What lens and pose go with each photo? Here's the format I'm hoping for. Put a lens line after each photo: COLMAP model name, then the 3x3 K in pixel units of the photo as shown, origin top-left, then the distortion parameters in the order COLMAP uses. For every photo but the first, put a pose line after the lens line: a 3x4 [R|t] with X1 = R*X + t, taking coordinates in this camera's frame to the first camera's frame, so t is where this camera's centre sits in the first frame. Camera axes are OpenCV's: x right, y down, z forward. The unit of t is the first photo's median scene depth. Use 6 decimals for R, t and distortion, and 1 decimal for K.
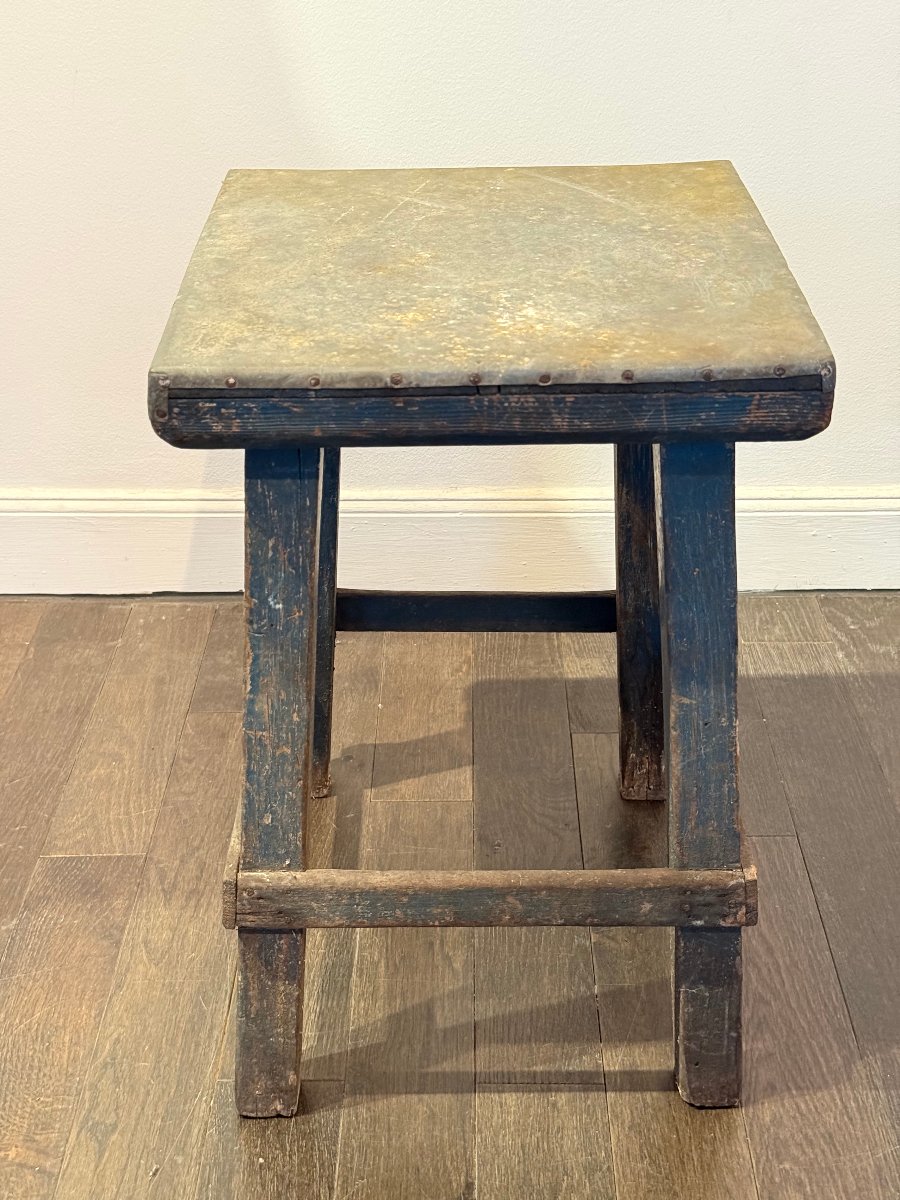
lens RADIAL K [[1710.6, 0, 450.0], [0, 1710.6, 600.0], [0, 0, 1]] dist [0.142139, 0.000565]
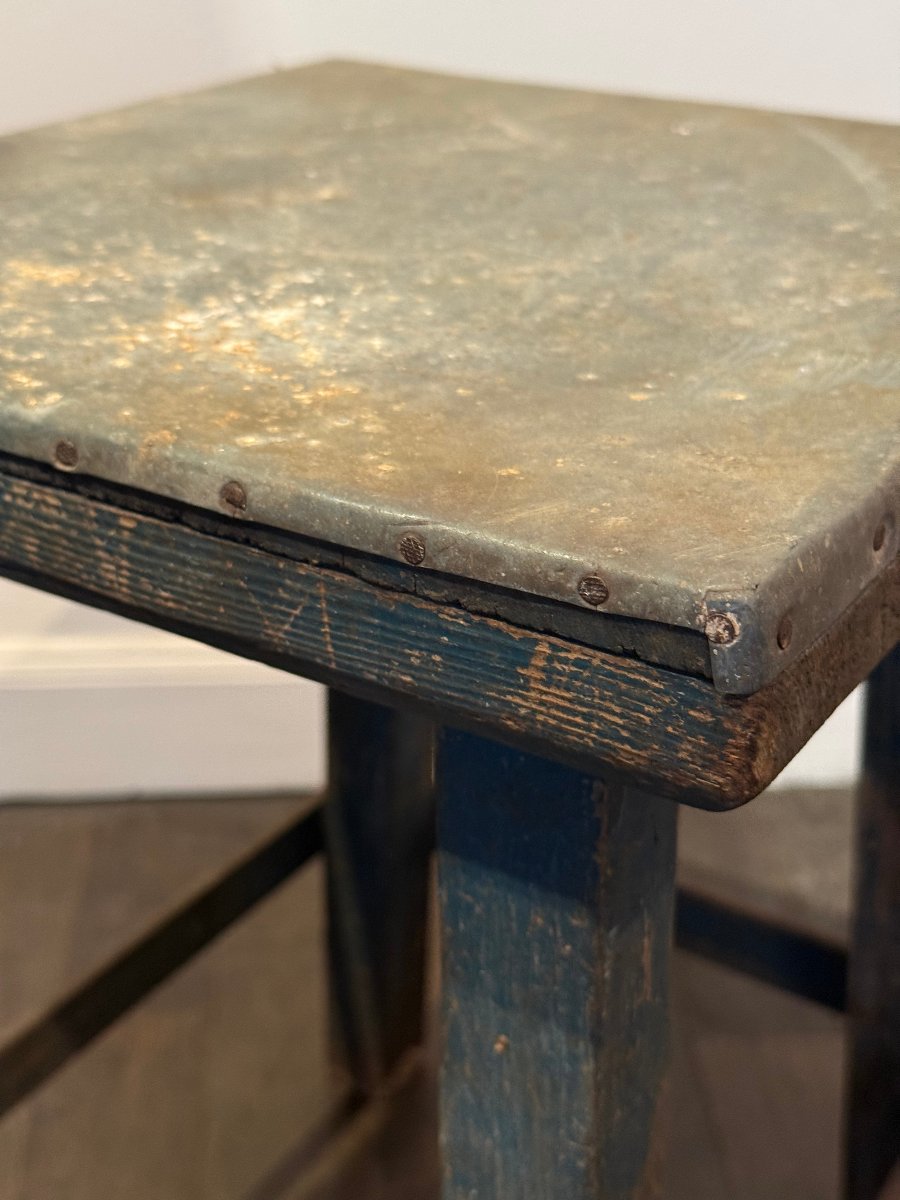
lens RADIAL K [[1710.6, 0, 450.0], [0, 1710.6, 600.0], [0, 0, 1]] dist [0.142139, 0.000565]
pose [[0.842830, 0.255284, -0.473780, 0.319062], [-0.277715, 0.960378, 0.023434, -0.129526], [0.460990, 0.111825, 0.880331, 0.694510]]
